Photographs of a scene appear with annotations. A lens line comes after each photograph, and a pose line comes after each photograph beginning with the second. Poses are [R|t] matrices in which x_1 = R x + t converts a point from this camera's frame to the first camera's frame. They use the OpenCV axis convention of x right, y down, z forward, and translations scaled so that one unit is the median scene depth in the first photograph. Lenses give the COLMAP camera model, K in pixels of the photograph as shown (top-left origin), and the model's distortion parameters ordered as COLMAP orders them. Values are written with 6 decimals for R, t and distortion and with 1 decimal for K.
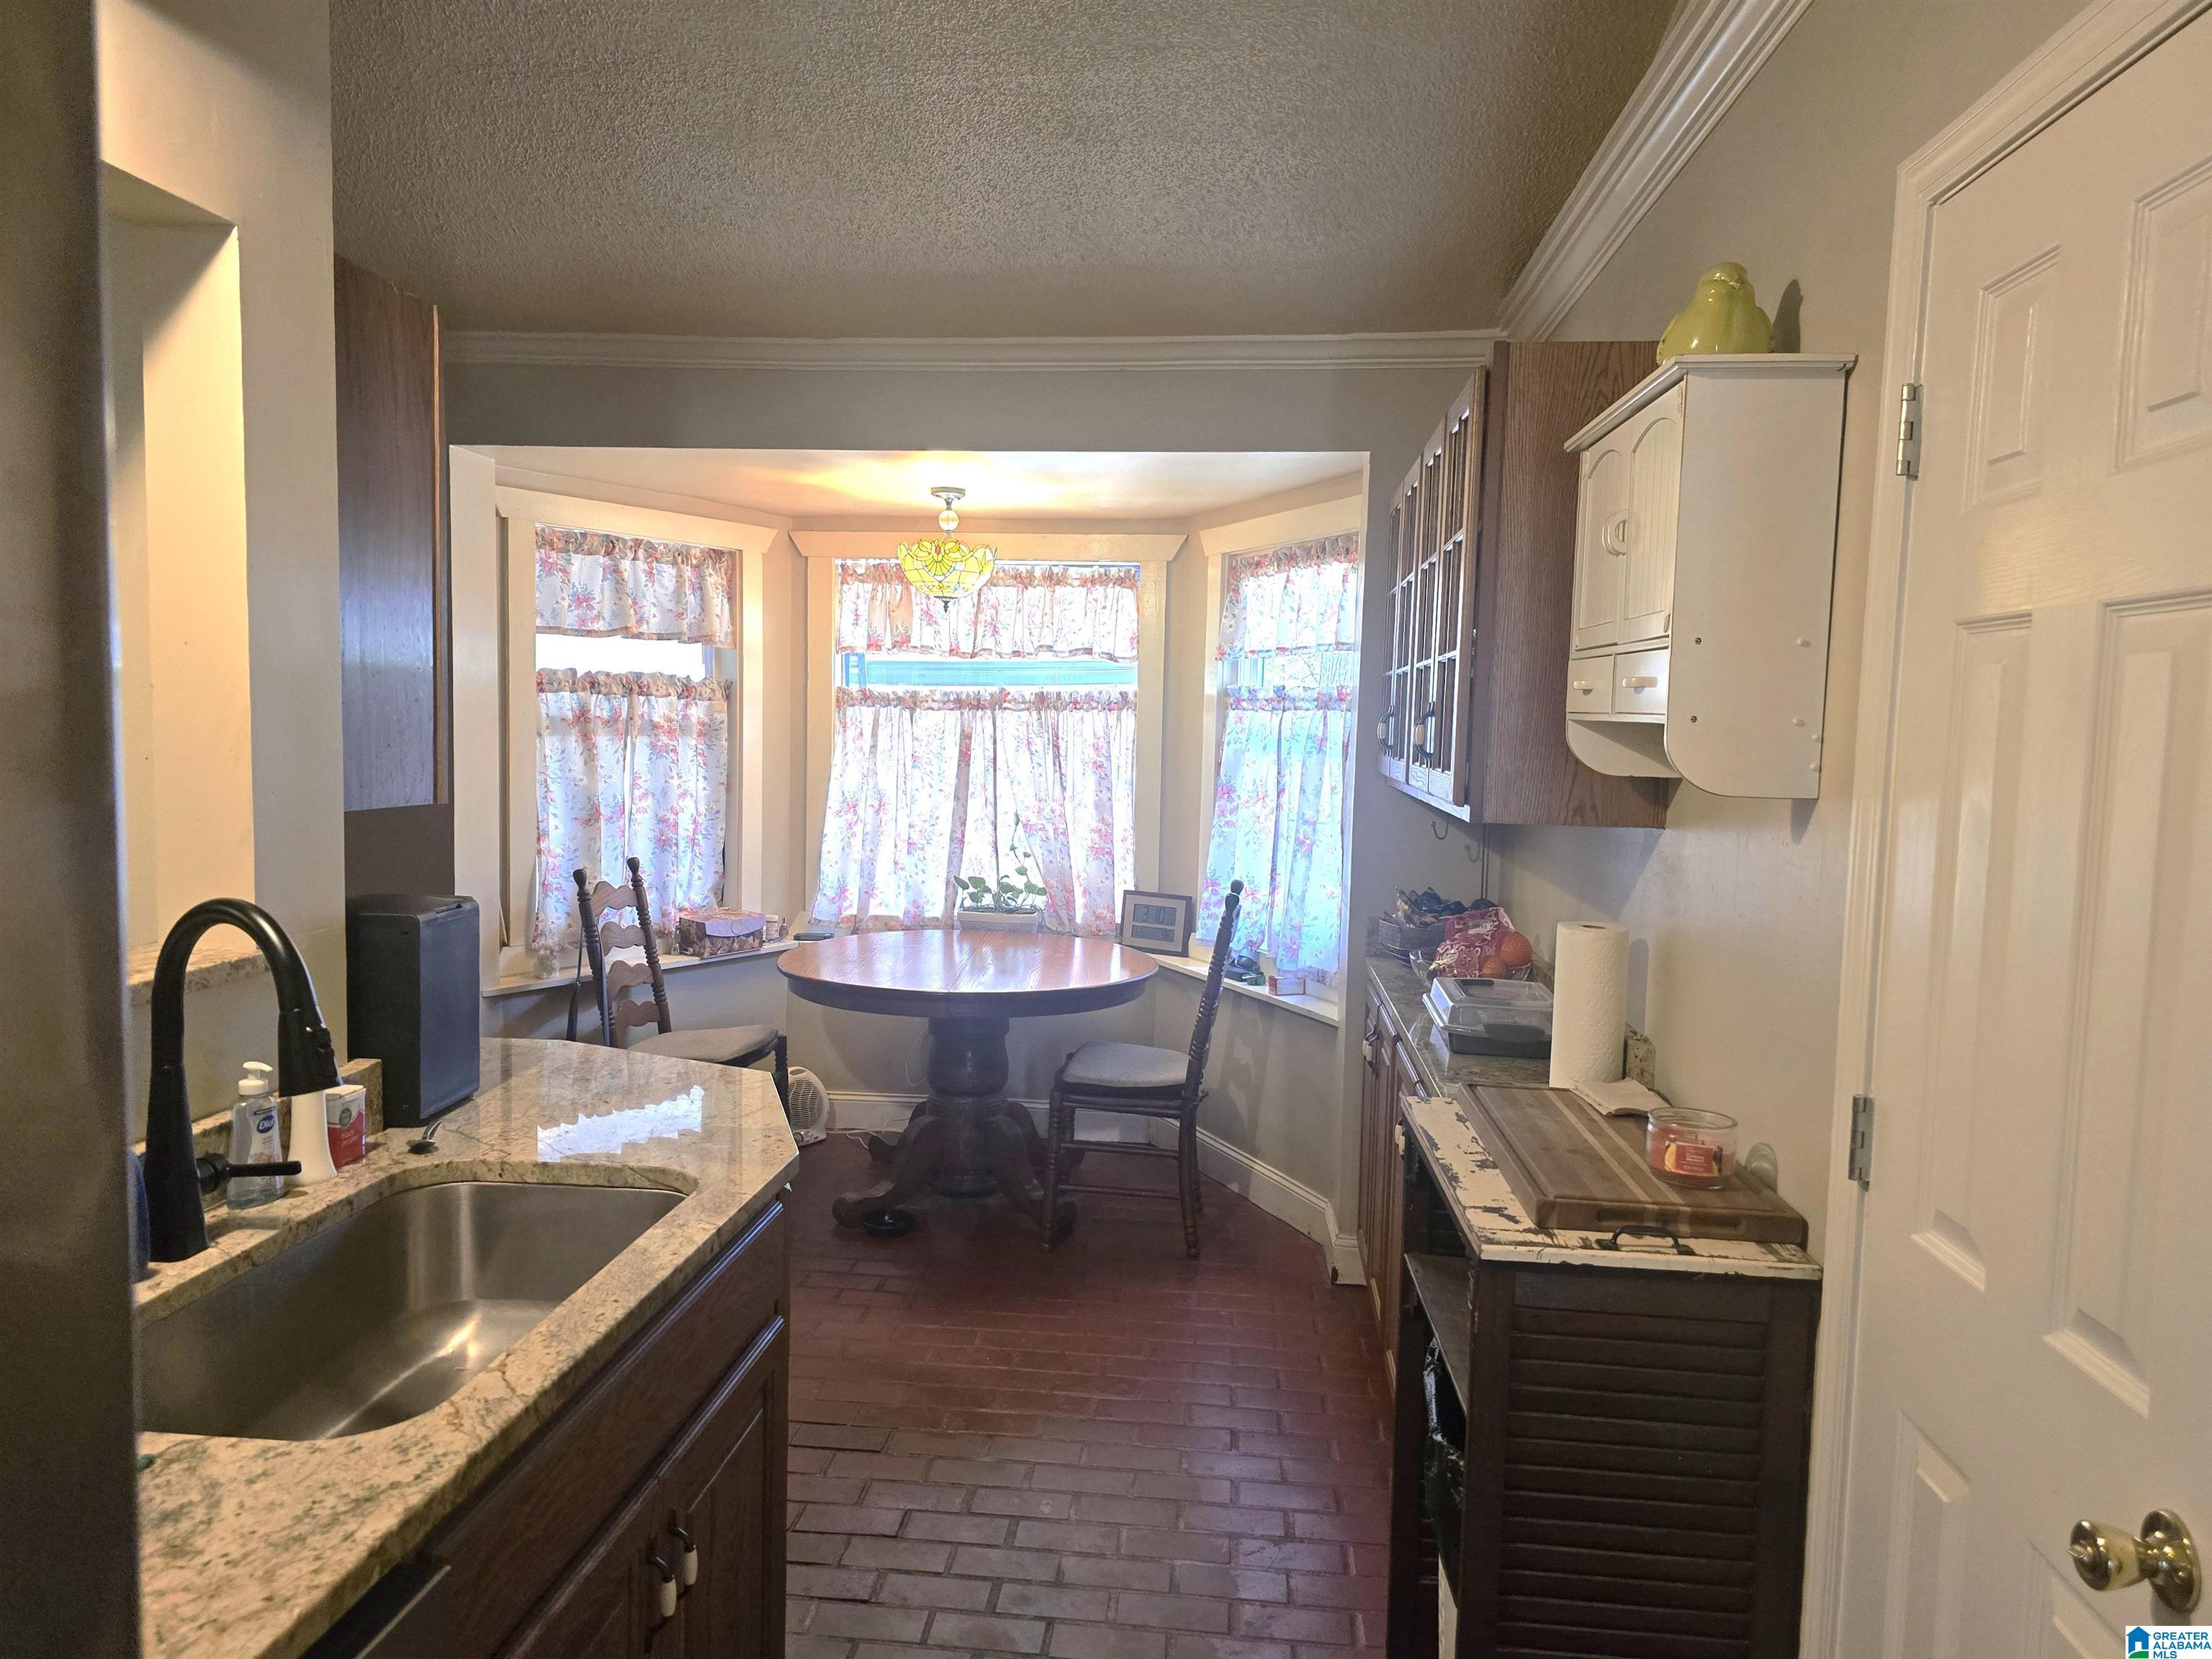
lens RADIAL K [[1436.2, 0, 1106.0], [0, 1436.2, 829.5], [0, 0, 1]] dist [0.054292, -0.000841]
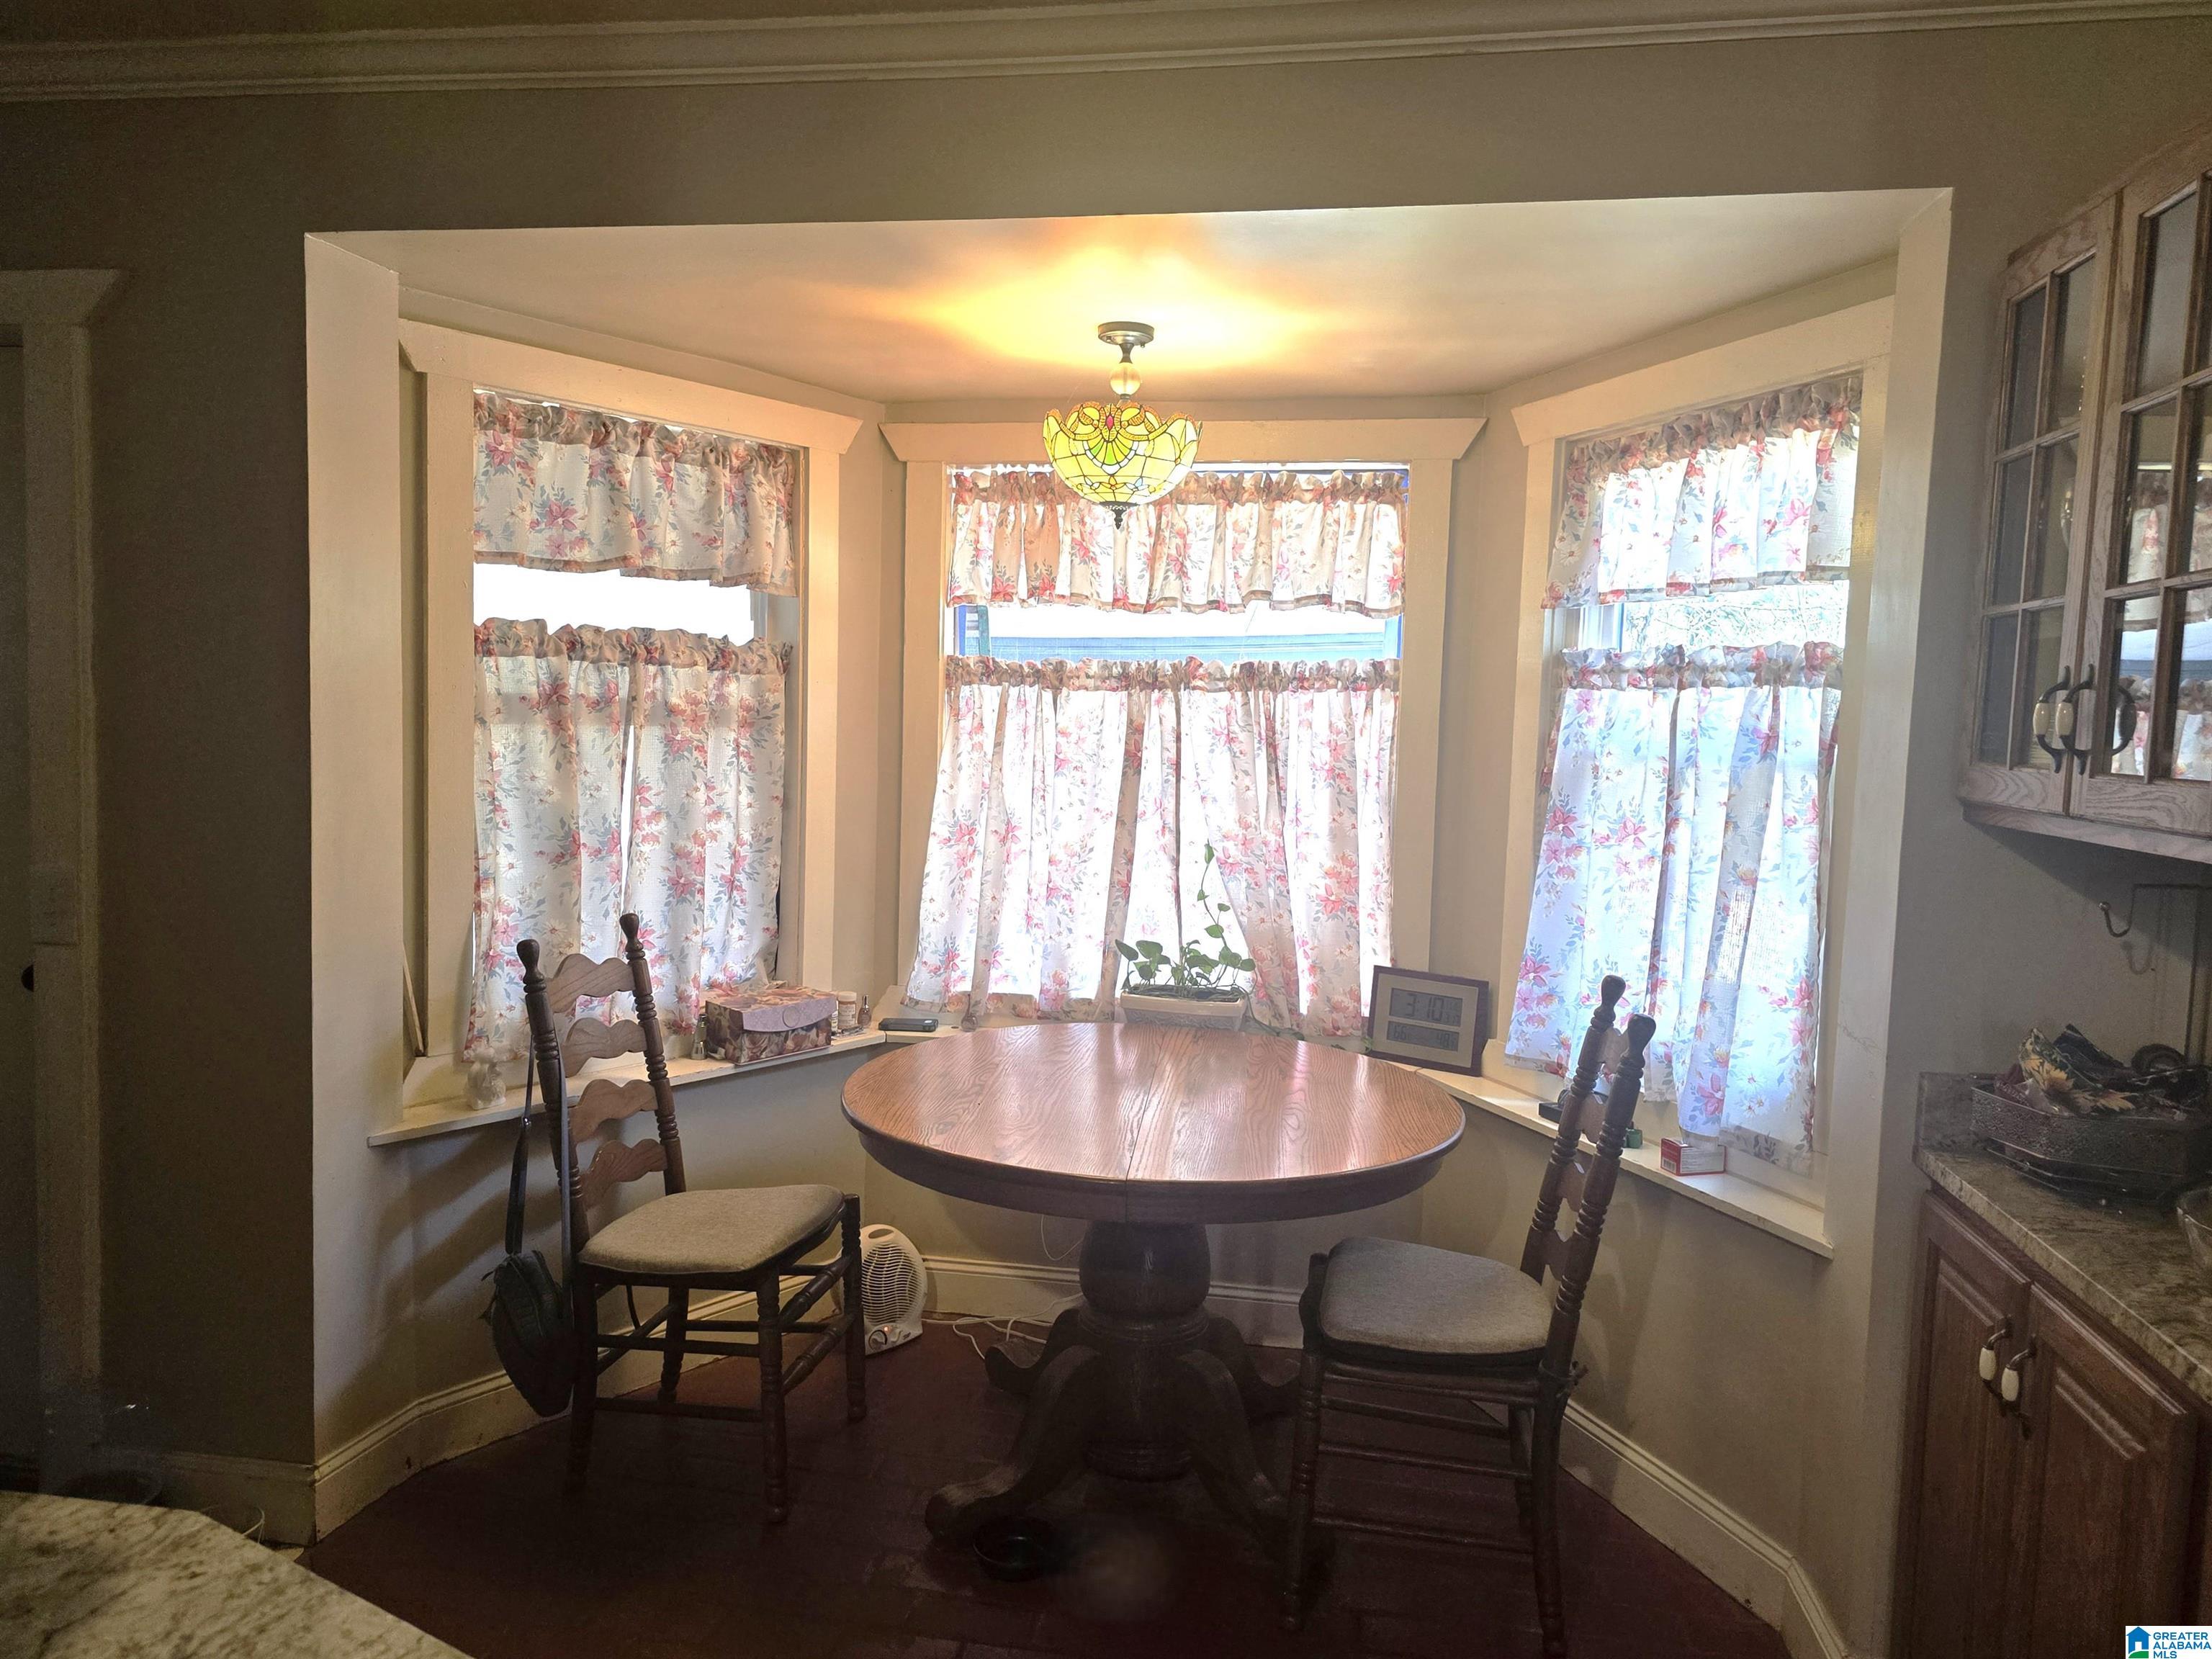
lens RADIAL K [[1480.8, 0, 1106.0], [0, 1480.8, 829.5], [0, 0, 1]] dist [0.008819, 0.000129]
pose [[0.996347, 0.011757, -0.084588, -0.055727], [-0.011831, 0.999930, -0.000374, -0.018985], [0.084578, 0.001374, 0.996416, 0.333650]]
